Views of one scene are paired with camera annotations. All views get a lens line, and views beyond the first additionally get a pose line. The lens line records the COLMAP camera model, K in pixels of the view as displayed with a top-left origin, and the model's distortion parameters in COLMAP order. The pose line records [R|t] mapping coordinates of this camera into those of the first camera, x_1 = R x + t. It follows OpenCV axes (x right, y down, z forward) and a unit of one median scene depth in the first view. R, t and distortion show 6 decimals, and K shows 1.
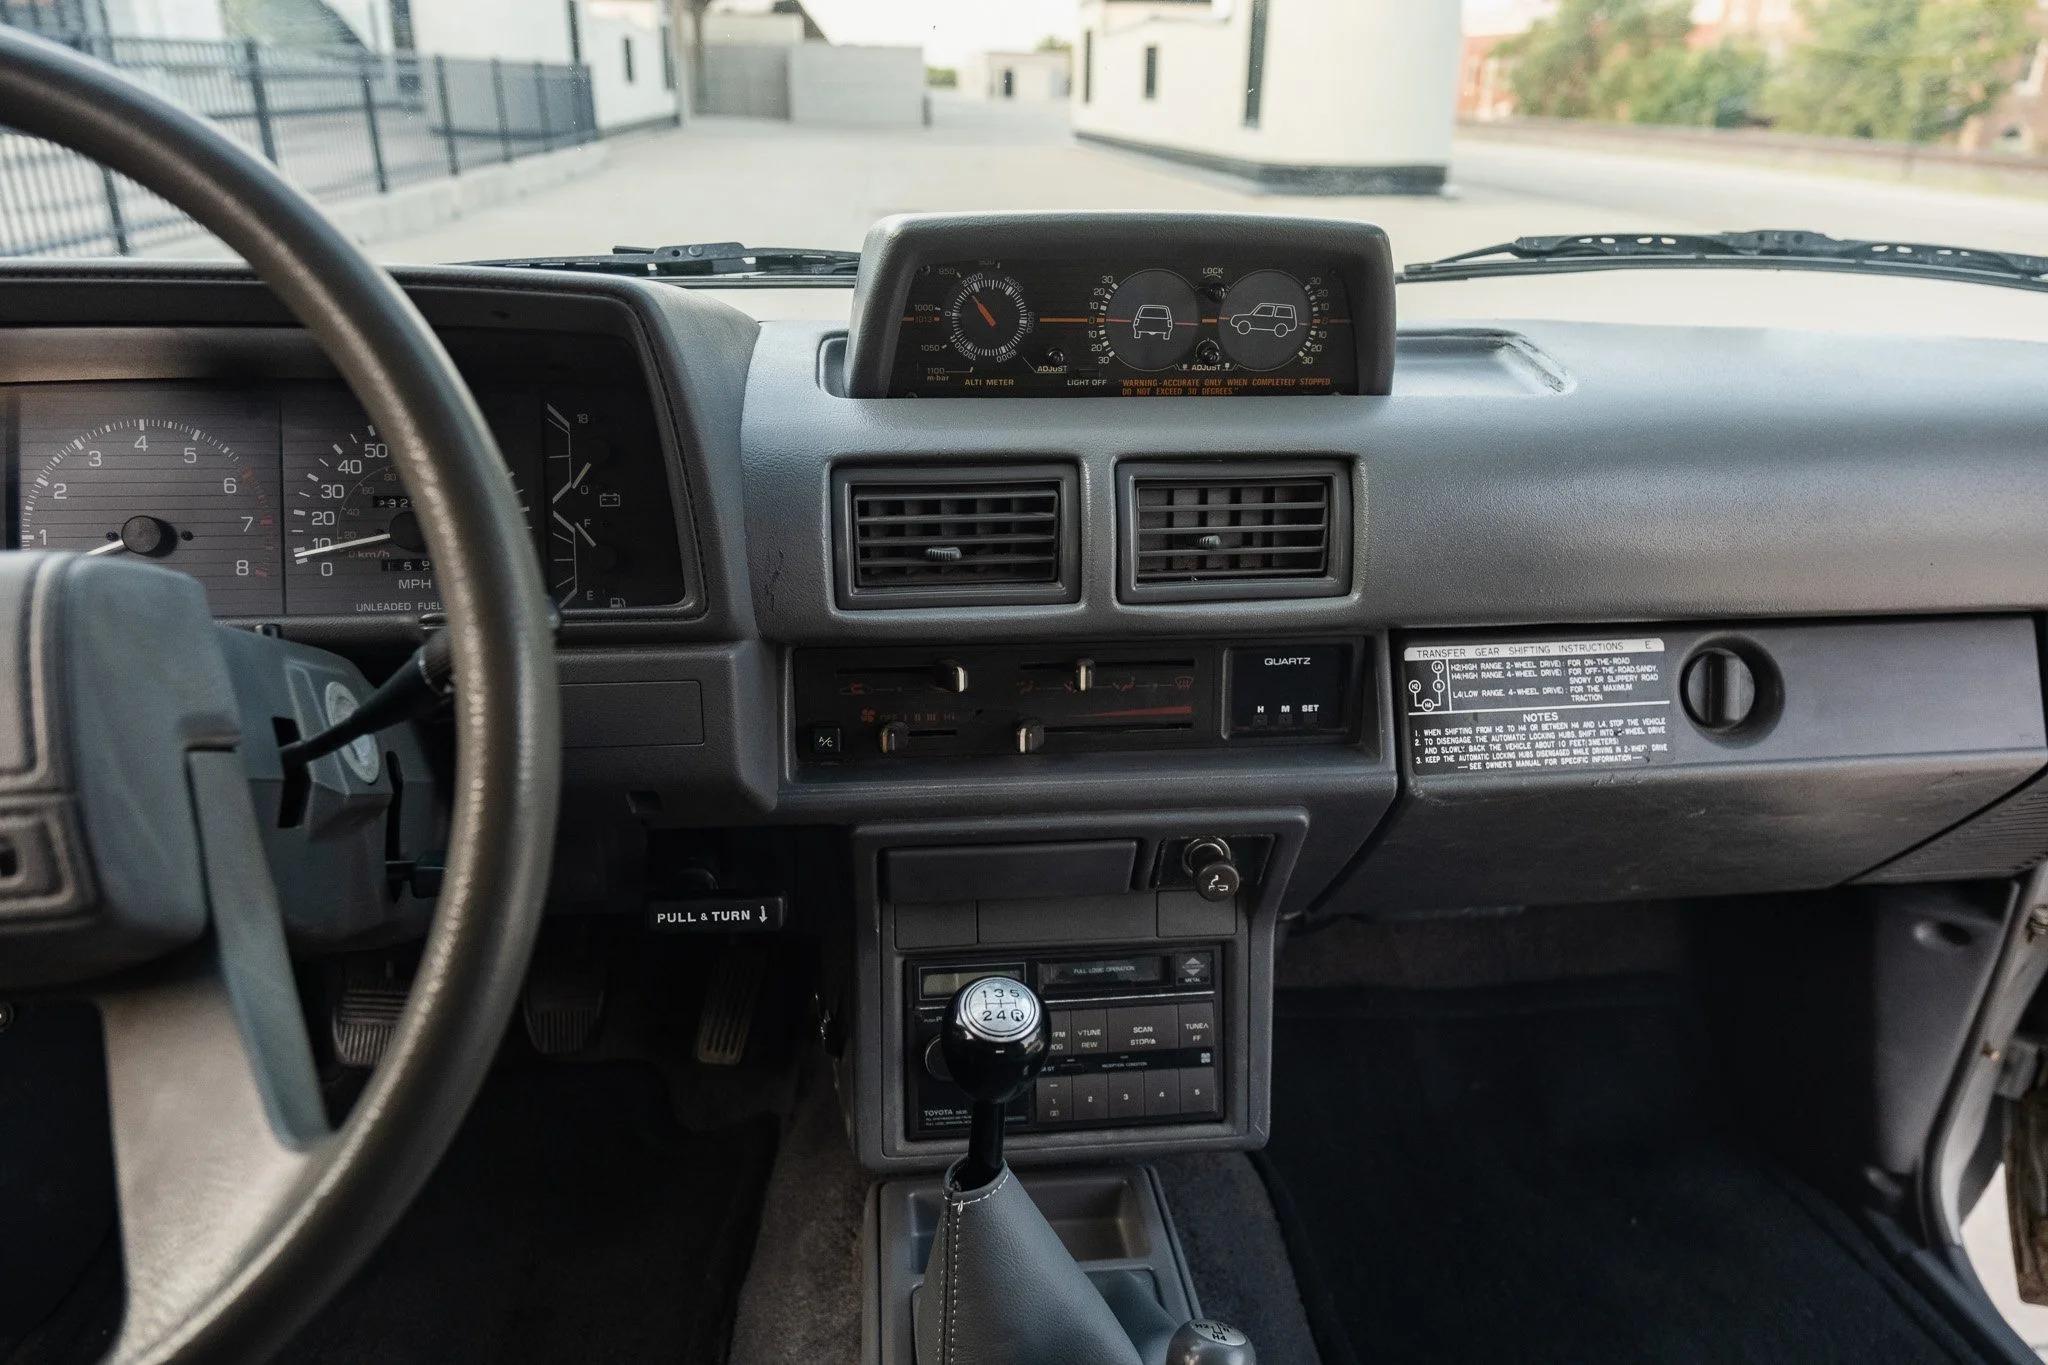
lens RADIAL K [[1424.3, 0, 1017.3], [0, 1424.3, 683.4], [0, 0, 1]] dist [-0.049509, 0.004874]
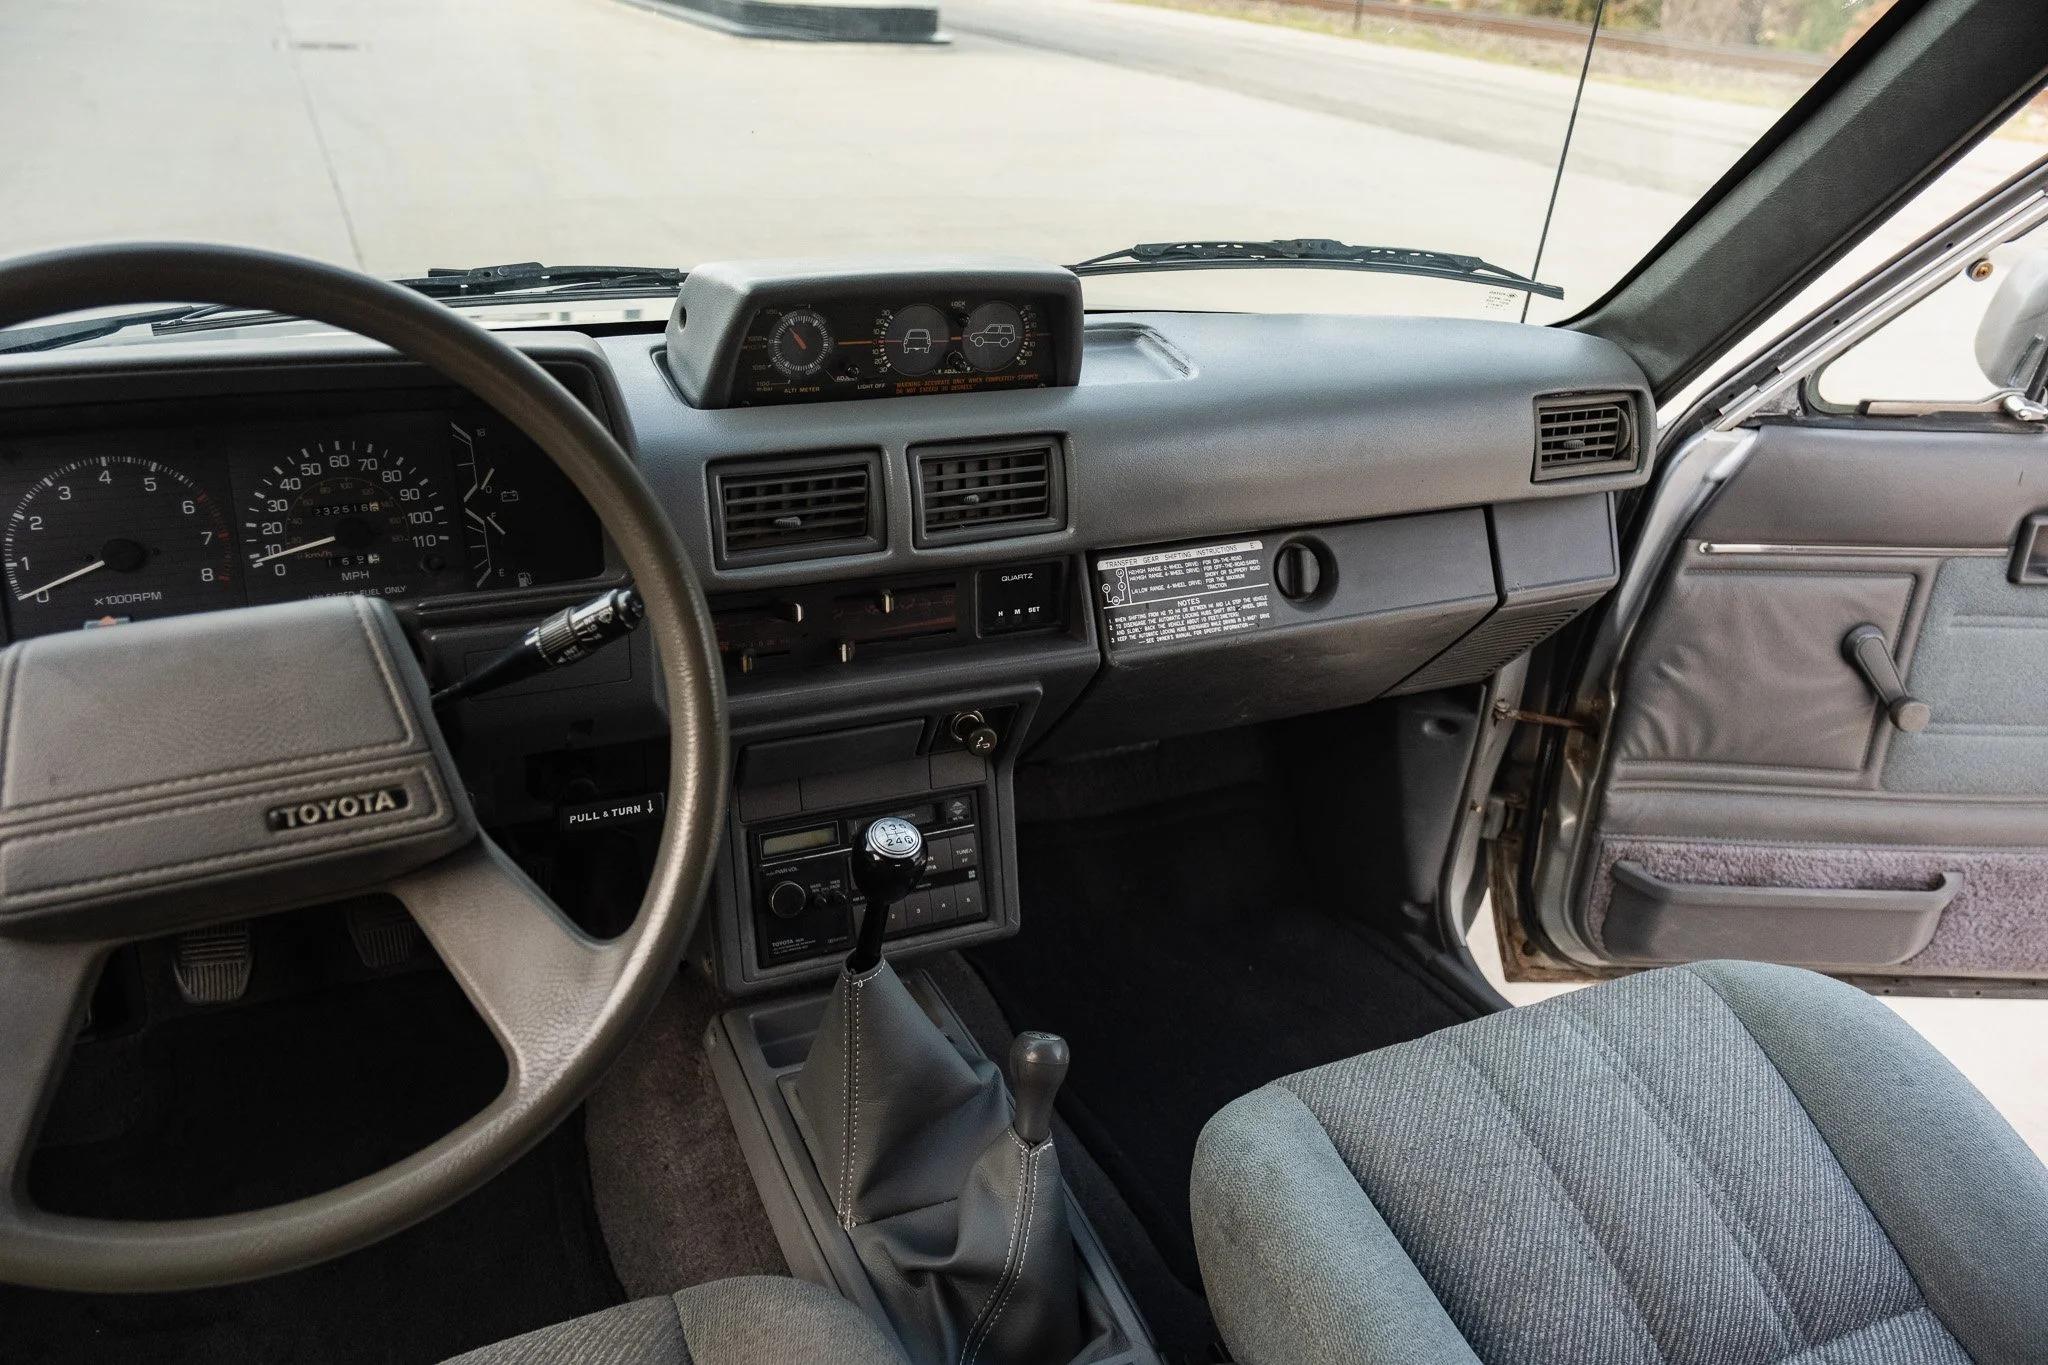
lens RADIAL K [[1534.3, 0, 1027.6], [0, 1534.3, 656.8], [0, 0, 1]] dist [-0.103759, 0.001438]
pose [[0.941286, -0.097751, 0.323149, -0.291293], [0.077132, 0.994117, 0.076043, -0.051965], [-0.328681, -0.046653, 0.943288, -0.413310]]
